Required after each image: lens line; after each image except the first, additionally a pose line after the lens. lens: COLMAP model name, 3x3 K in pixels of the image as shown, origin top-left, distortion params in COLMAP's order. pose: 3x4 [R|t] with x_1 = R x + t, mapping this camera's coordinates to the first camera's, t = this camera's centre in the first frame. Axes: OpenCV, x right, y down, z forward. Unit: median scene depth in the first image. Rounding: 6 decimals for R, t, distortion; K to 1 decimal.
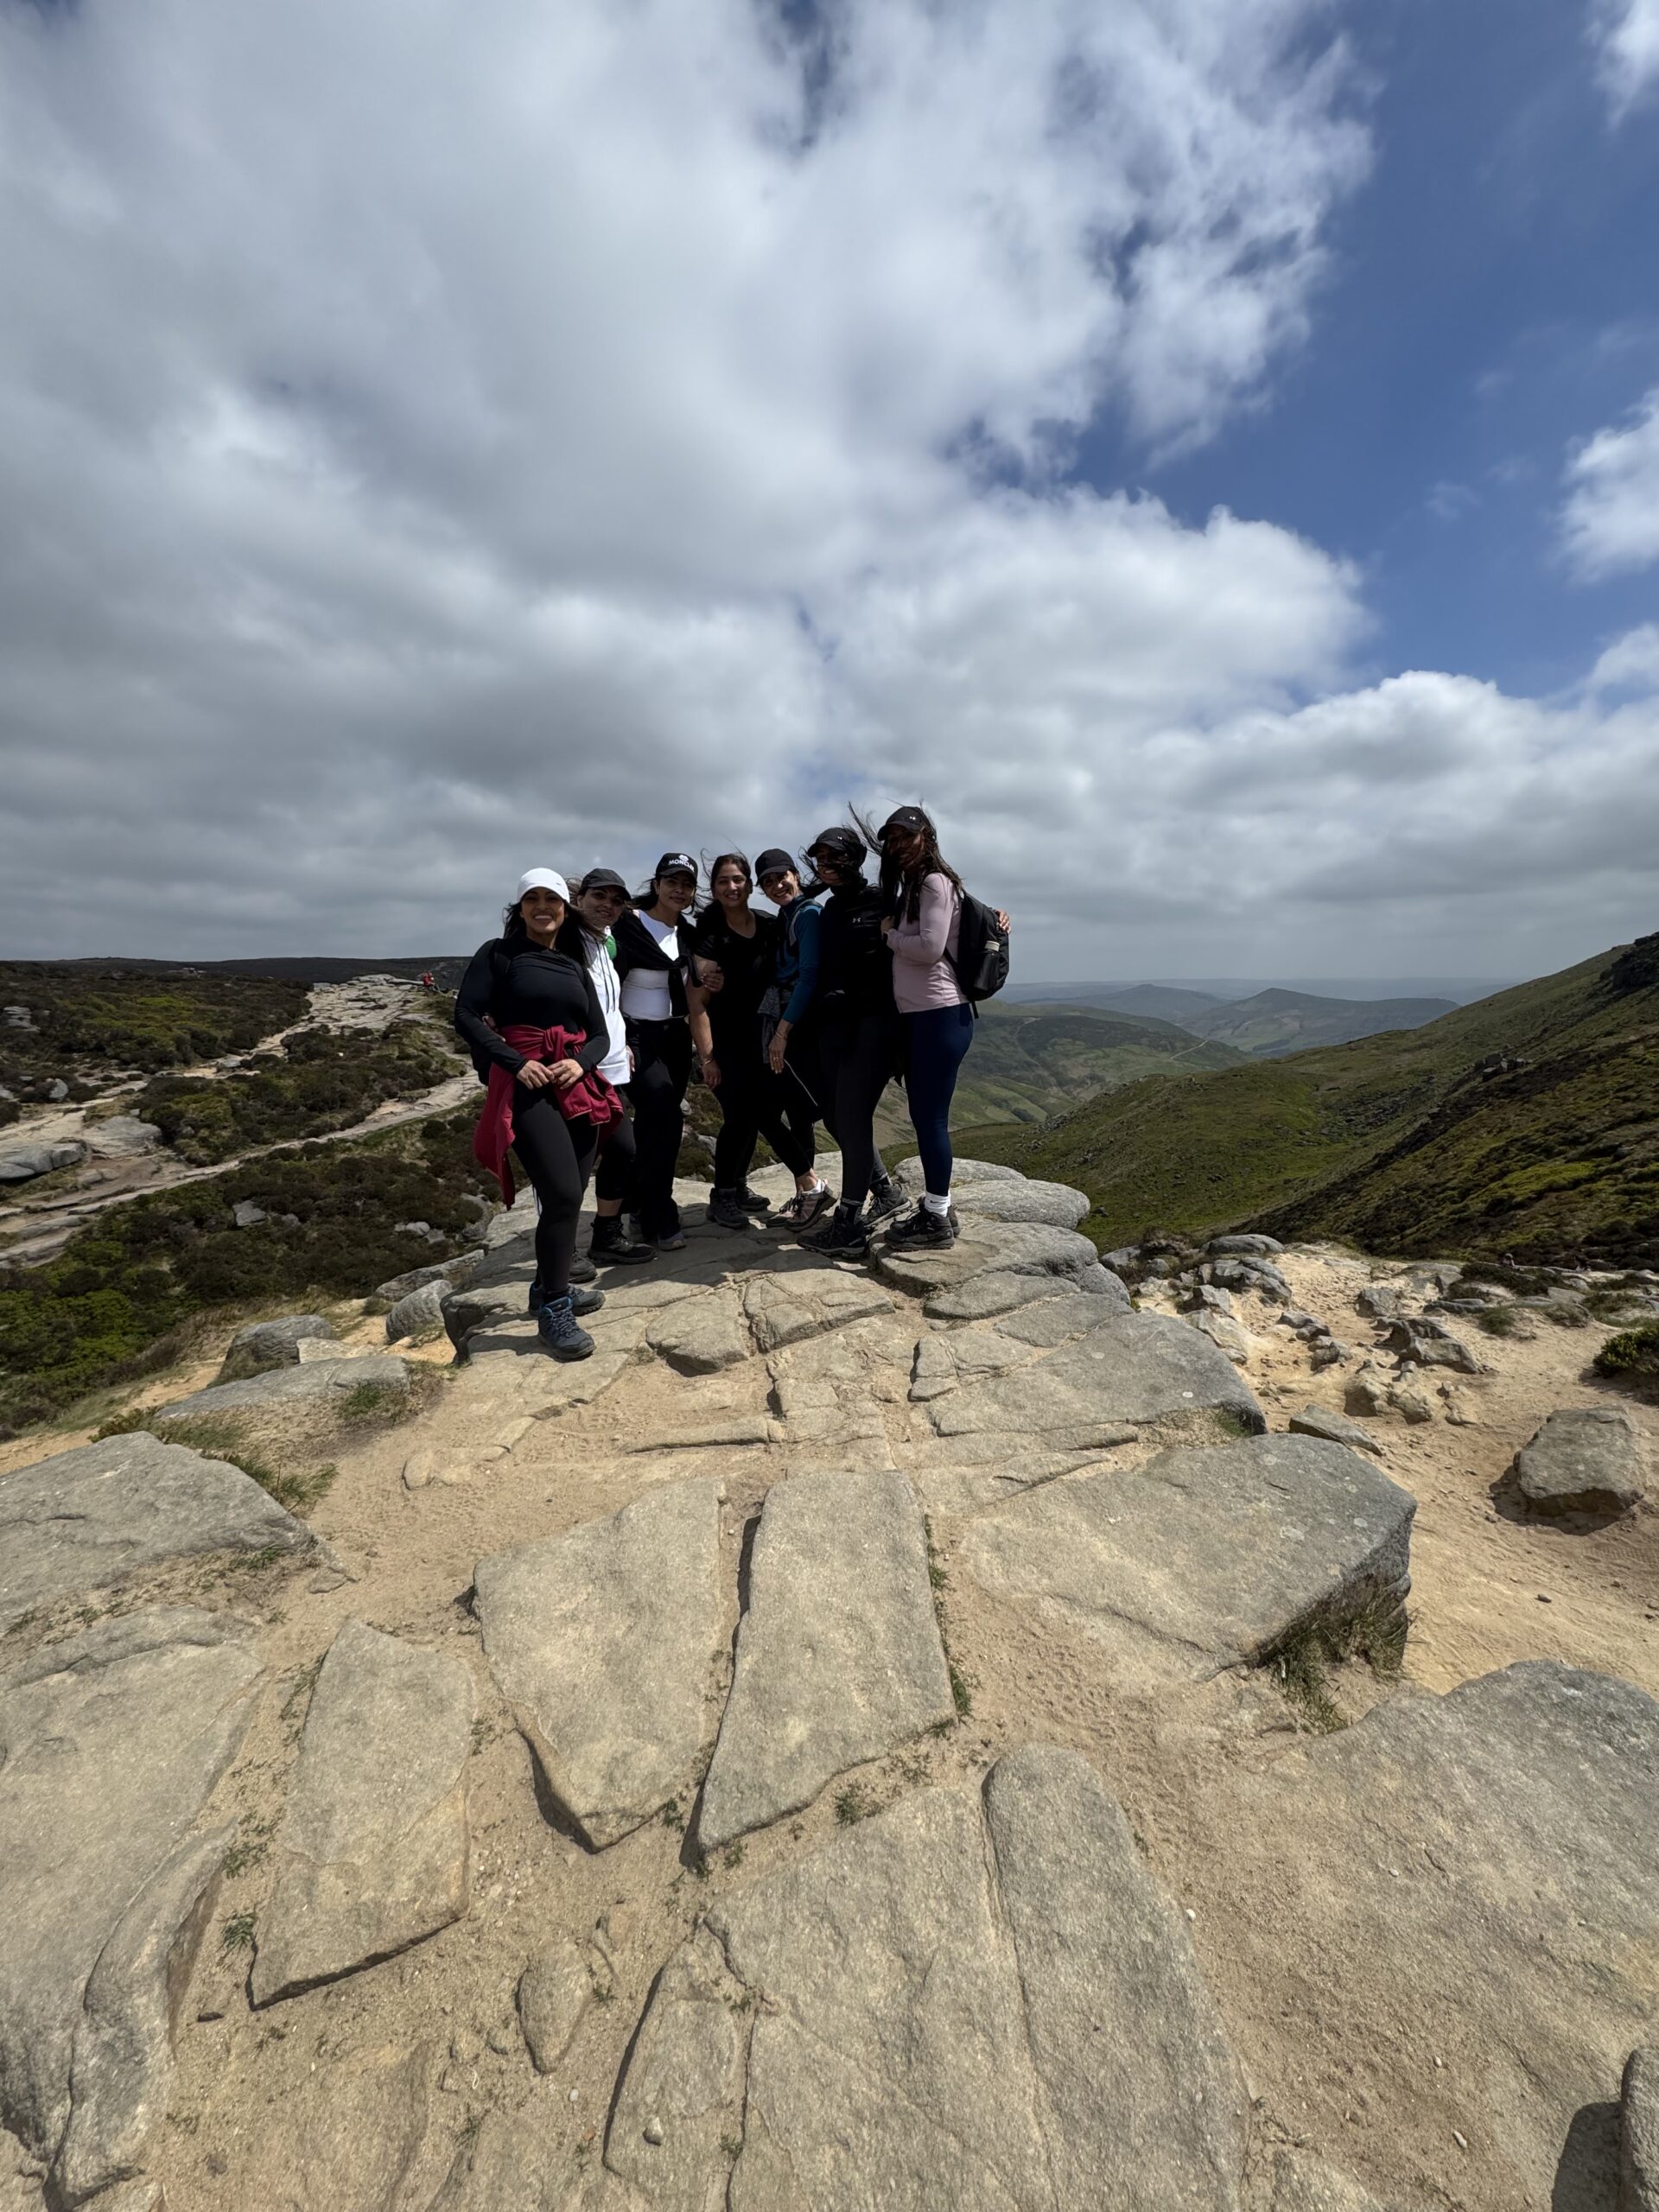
lens RADIAL K [[877.6, 0, 828.8], [0, 877.6, 1107.7], [0, 0, 1]] dist [-0.001645, 0.000014]
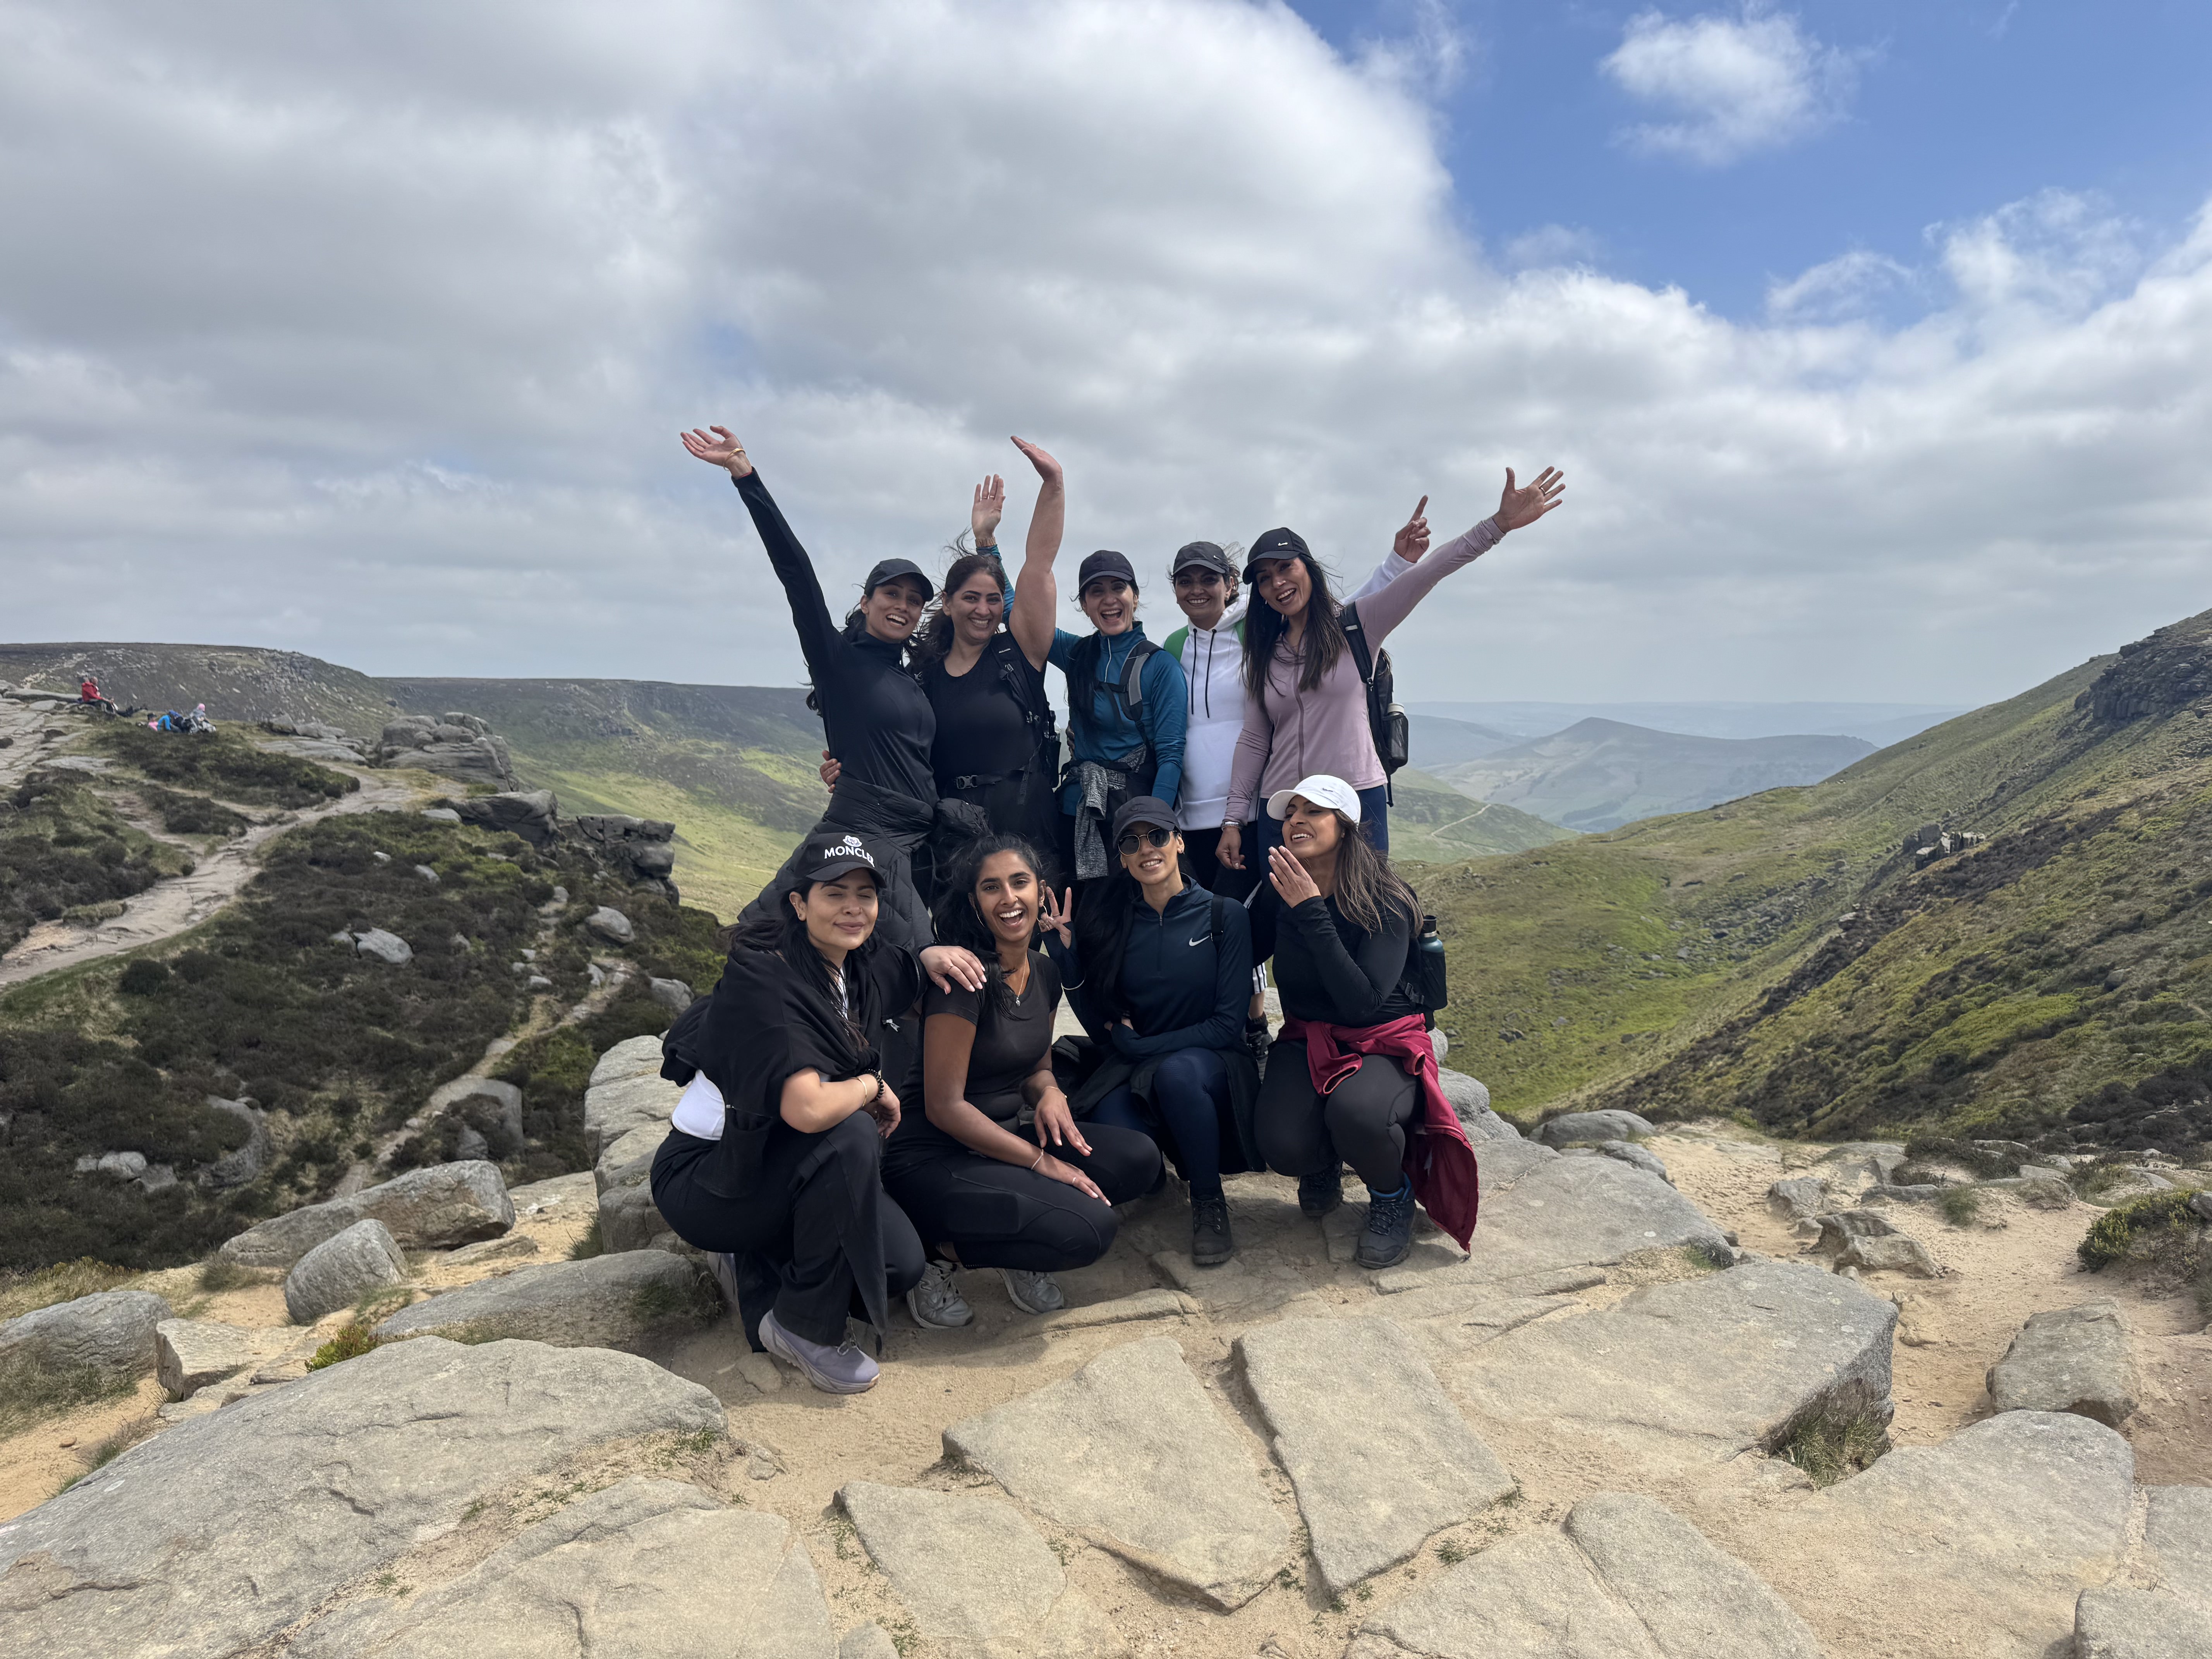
lens RADIAL K [[1568.0, 0, 1118.9], [0, 1568.0, 836.7], [0, 0, 1]] dist [0.029160, -0.034759]
pose [[0.985081, -0.004783, 0.172023, -0.036391], [0.014382, 0.998405, -0.054602, 0.000770], [-0.171487, 0.056261, 0.983579, -0.045681]]
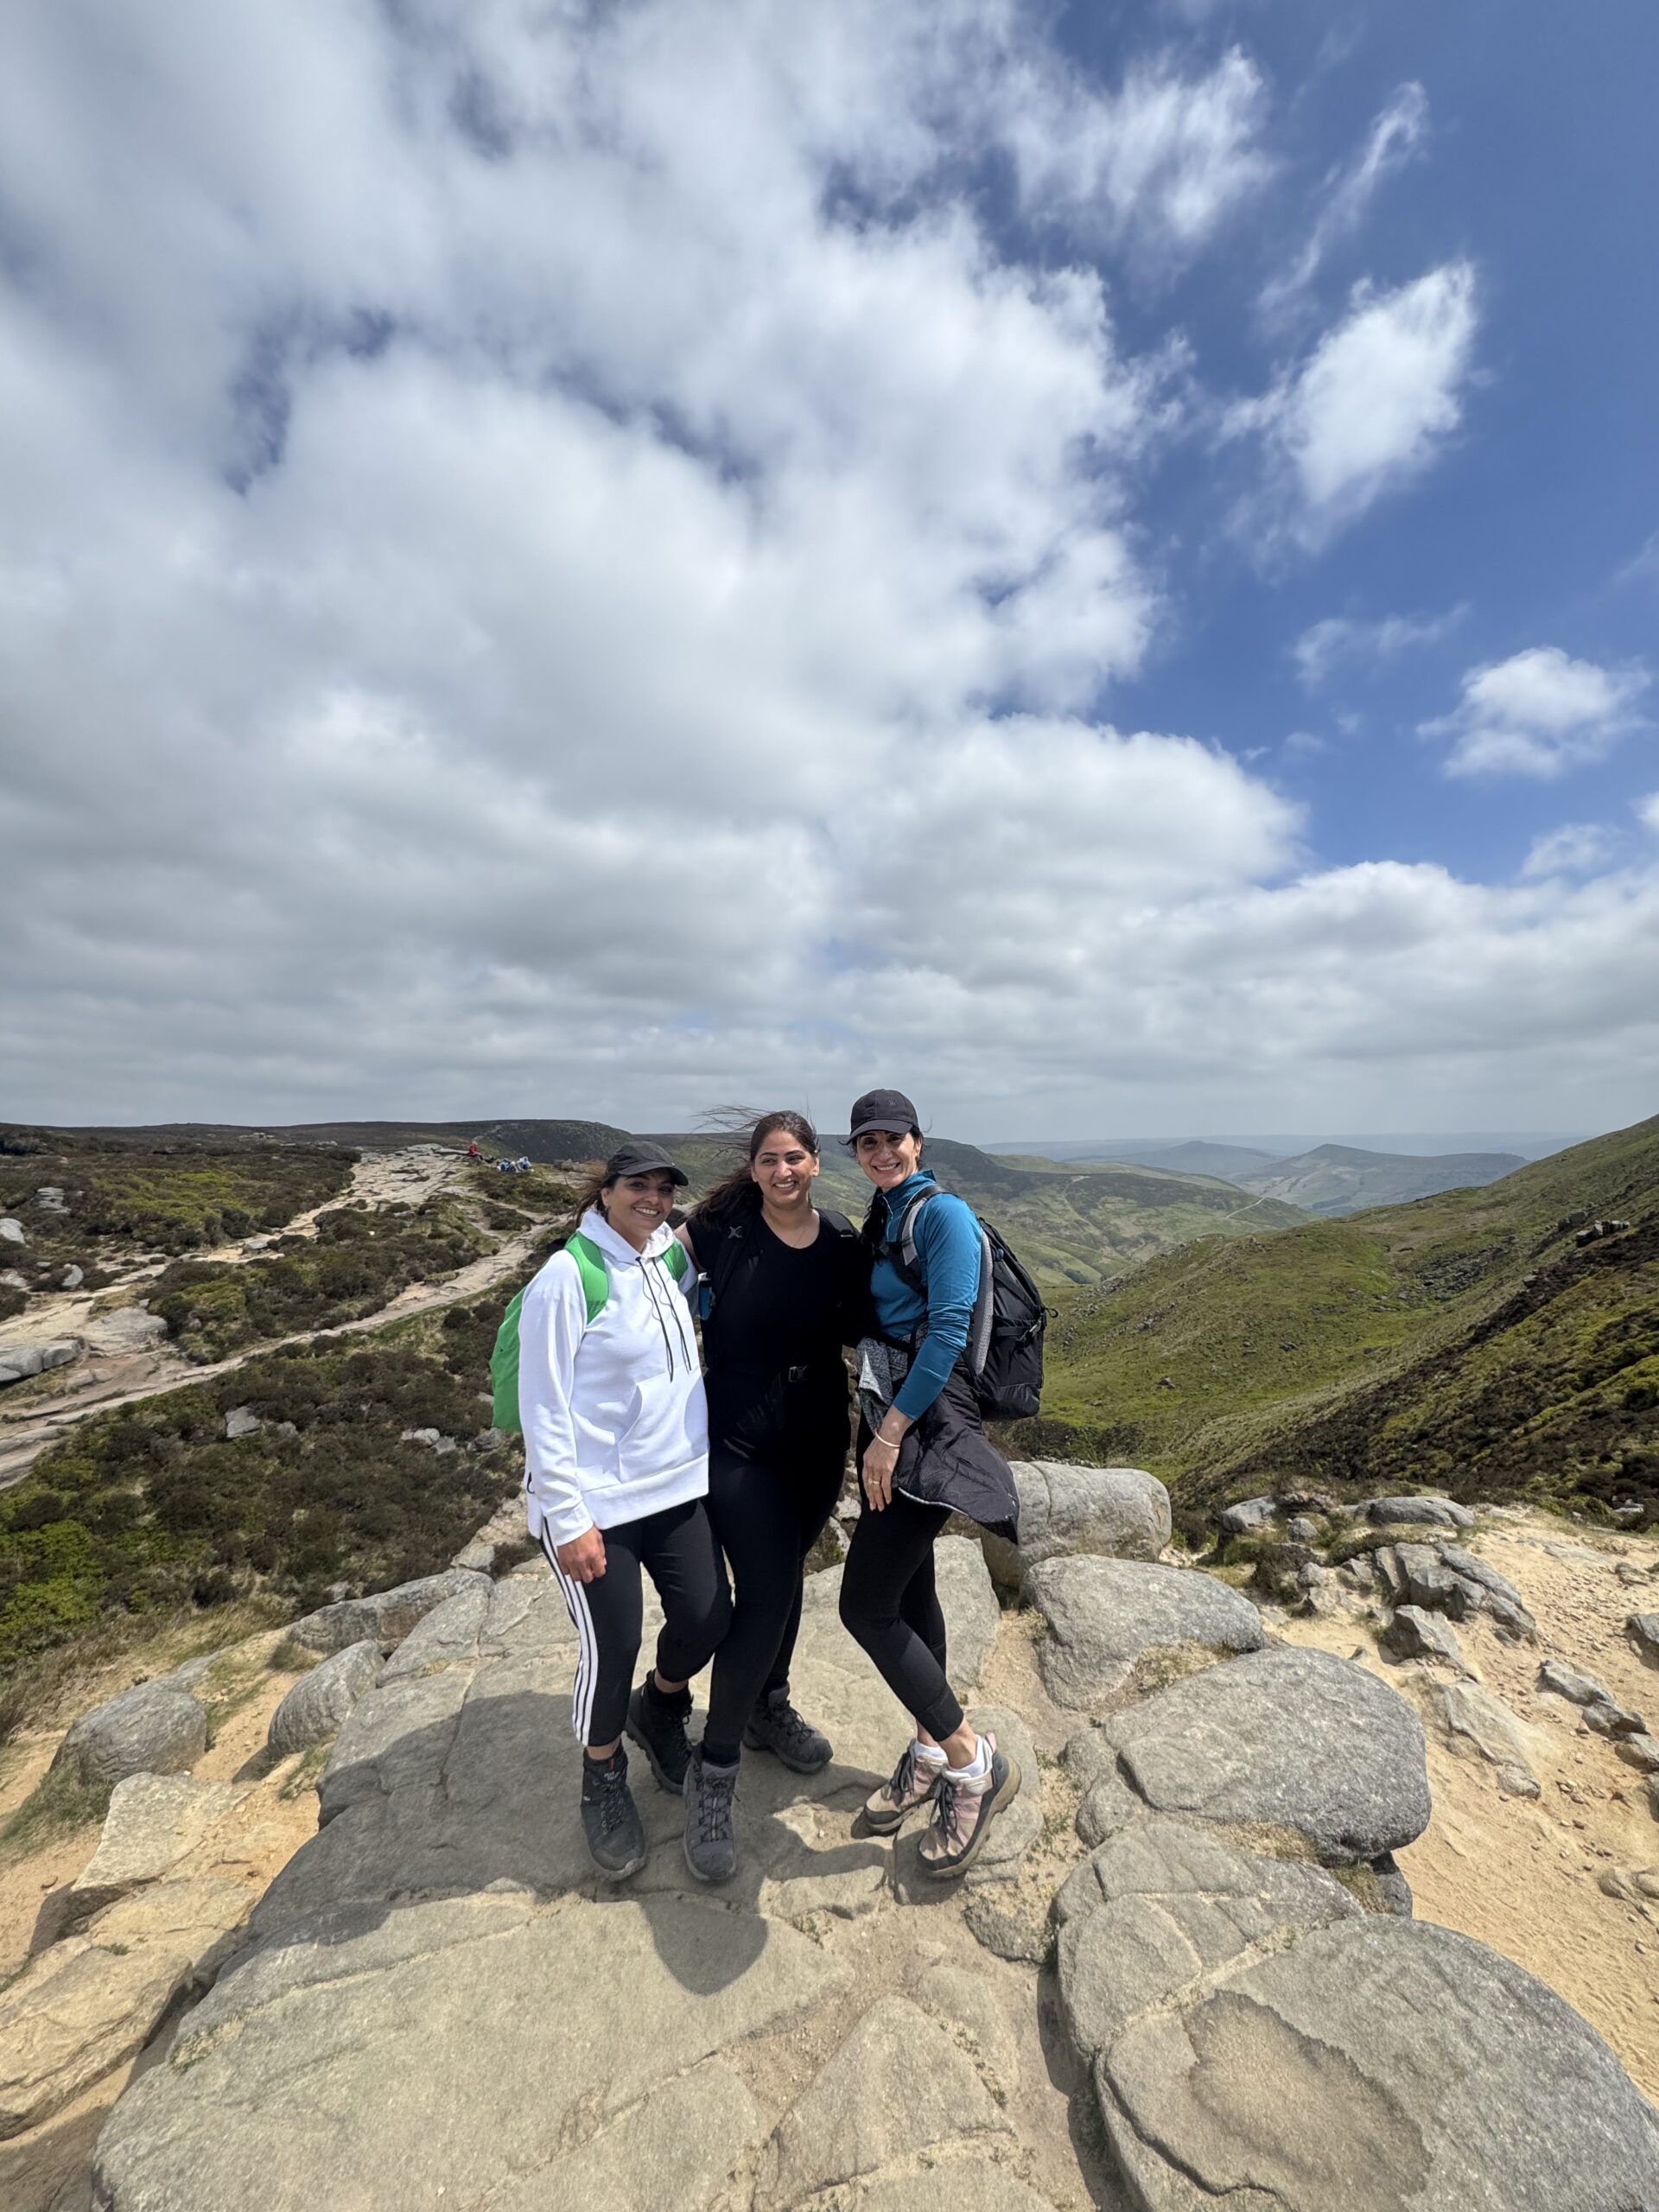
lens RADIAL K [[877.6, 0, 828.7], [0, 877.6, 1105.4], [0, 0, 1]] dist [-0.001645, 0.000014]
pose [[0.998680, -0.009105, -0.050551, -0.006832], [-0.000229, 0.983365, -0.181641, -0.030391], [0.051363, 0.181413, 0.982065, 0.069208]]
